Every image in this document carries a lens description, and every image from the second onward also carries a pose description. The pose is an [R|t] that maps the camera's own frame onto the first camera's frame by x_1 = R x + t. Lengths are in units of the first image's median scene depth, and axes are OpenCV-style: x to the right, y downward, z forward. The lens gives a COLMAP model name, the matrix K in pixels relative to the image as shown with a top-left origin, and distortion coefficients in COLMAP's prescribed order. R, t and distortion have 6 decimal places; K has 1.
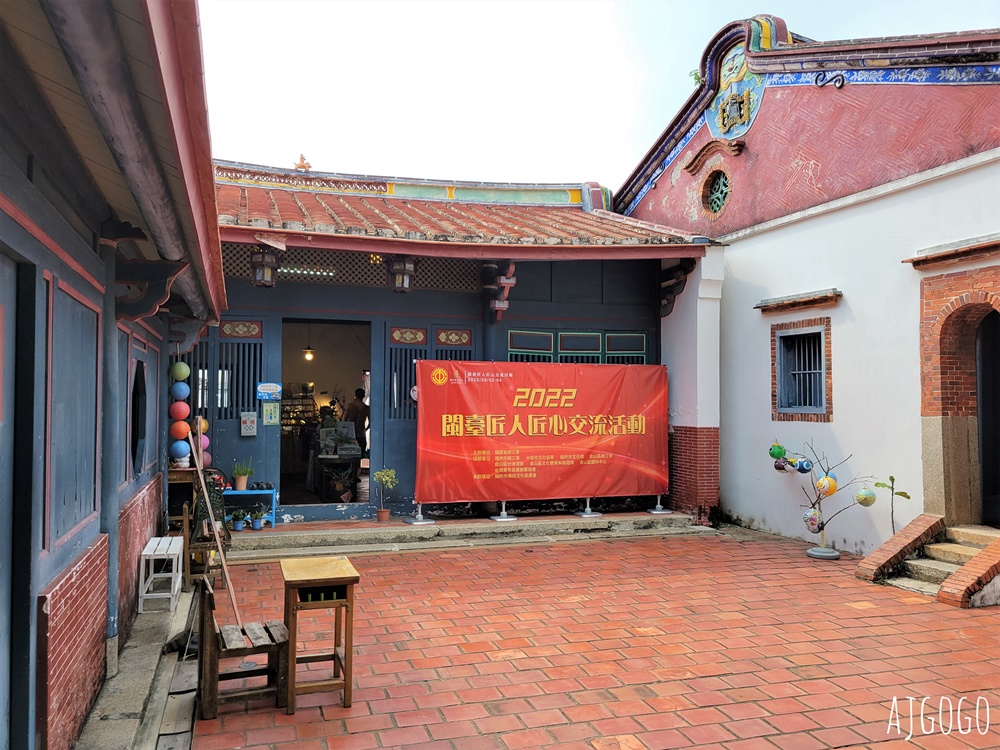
lens RADIAL K [[785.6, 0, 500.0], [0, 785.6, 375.0], [0, 0, 1]] dist [0.038357, -0.005652]
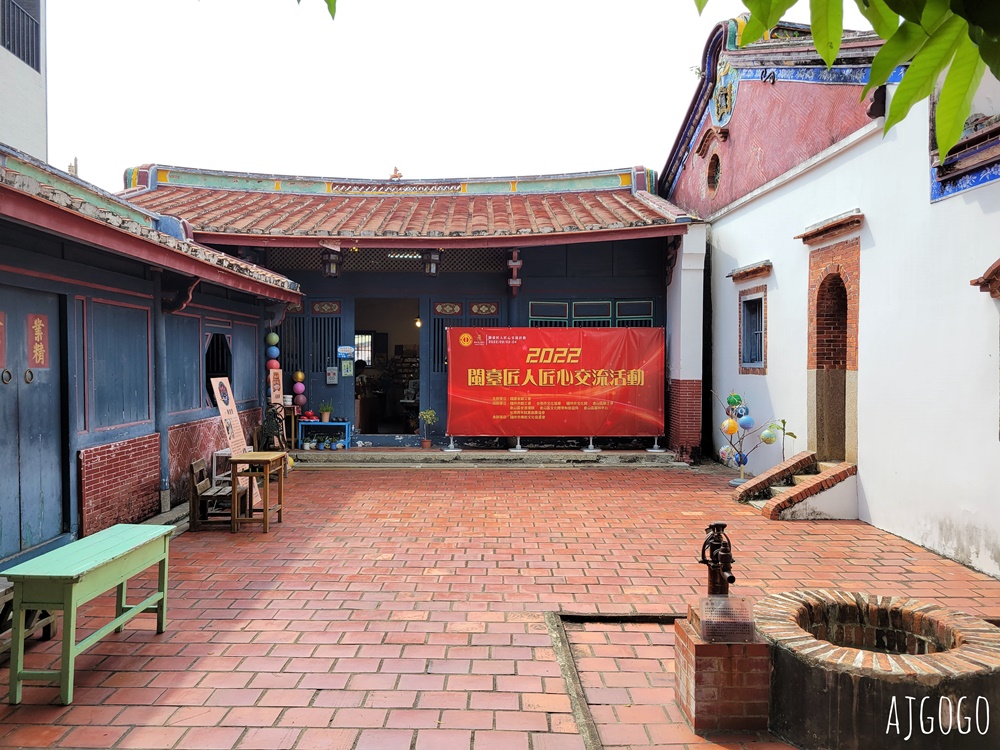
lens RADIAL K [[785.6, 0, 500.0], [0, 785.6, 375.0], [0, 0, 1]] dist [0.038357, -0.005652]
pose [[0.947731, 0.002114, -0.319063, 0.380515], [0.014763, 0.998617, 0.050468, -0.004514], [0.318728, -0.052541, 0.946389, -0.209393]]
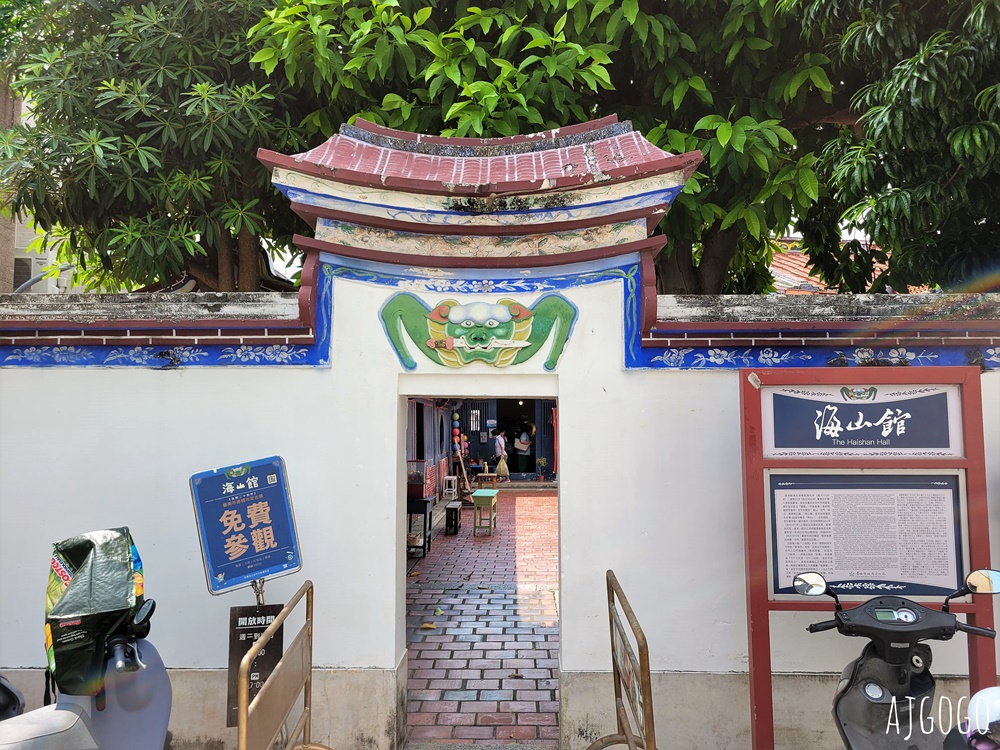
lens RADIAL K [[785.6, 0, 500.0], [0, 785.6, 375.0], [0, 0, 1]] dist [0.038357, -0.005652]
pose [[0.940196, -0.031262, -0.339196, 0.489451], [0.021964, 0.999271, -0.031217, -0.046533], [0.339925, 0.021900, 0.940198, -1.102216]]
